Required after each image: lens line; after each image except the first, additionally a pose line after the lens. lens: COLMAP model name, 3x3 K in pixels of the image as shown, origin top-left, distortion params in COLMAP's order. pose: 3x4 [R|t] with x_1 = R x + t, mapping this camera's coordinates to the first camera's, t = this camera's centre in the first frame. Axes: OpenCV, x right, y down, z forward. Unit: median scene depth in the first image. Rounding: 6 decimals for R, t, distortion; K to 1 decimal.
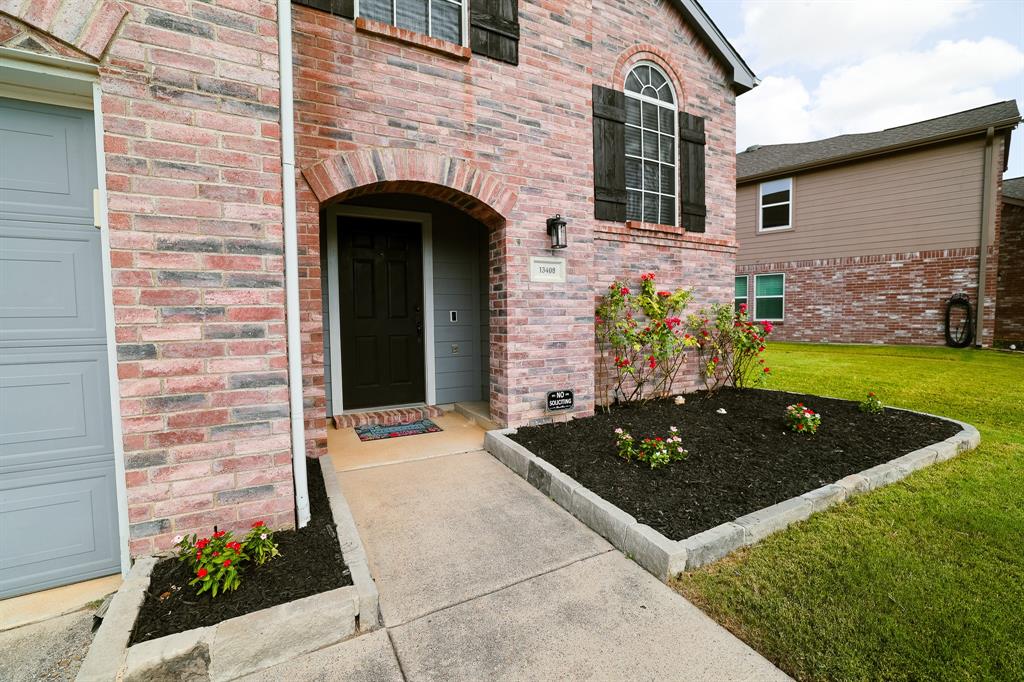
lens RADIAL K [[439.7, 0, 517.6], [0, 439.7, 342.7], [0, 0, 1]] dist [-0.038678, 0.009519]
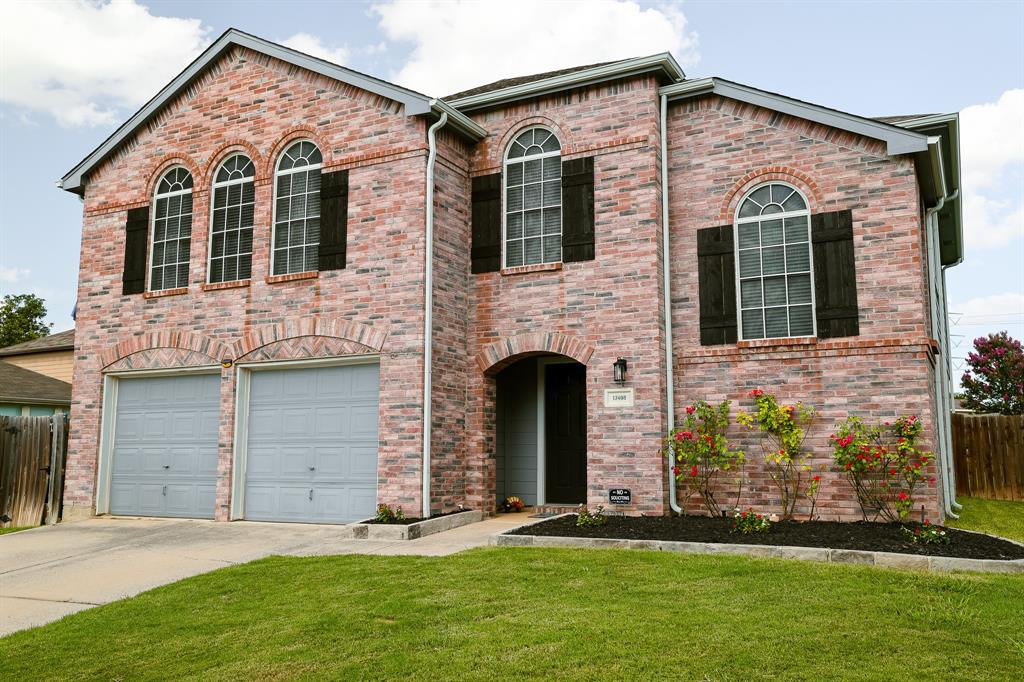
lens RADIAL K [[896.9, 0, 508.9], [0, 896.9, 337.9], [0, 0, 1]] dist [0.027203, 0.018246]
pose [[0.547569, -0.103332, -0.830356, 2.274793], [-0.055885, 0.985614, -0.159505, 0.114897], [0.834892, 0.133744, 0.533917, -0.796733]]
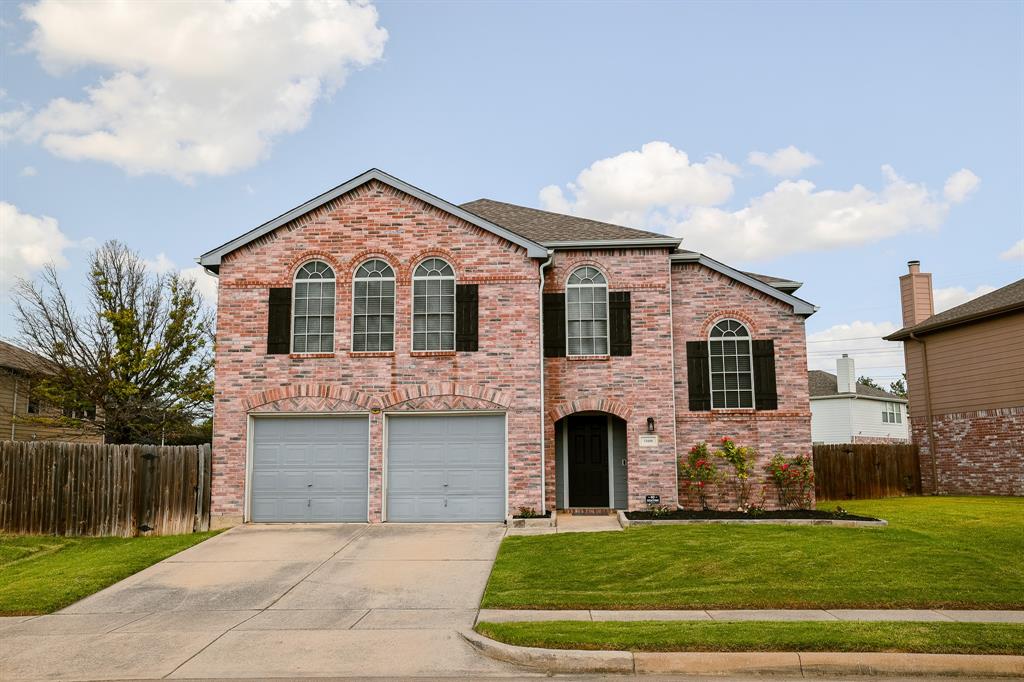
lens RADIAL K [[959.2, 0, 511.5], [0, 959.2, 342.7], [0, 0, 1]] dist [0.025753, 0.000000]
pose [[0.847733, -0.072253, -0.525479, 2.179260], [-0.033611, 0.981371, -0.189160, 0.305825], [0.529357, 0.178019, 0.829512, -3.672237]]
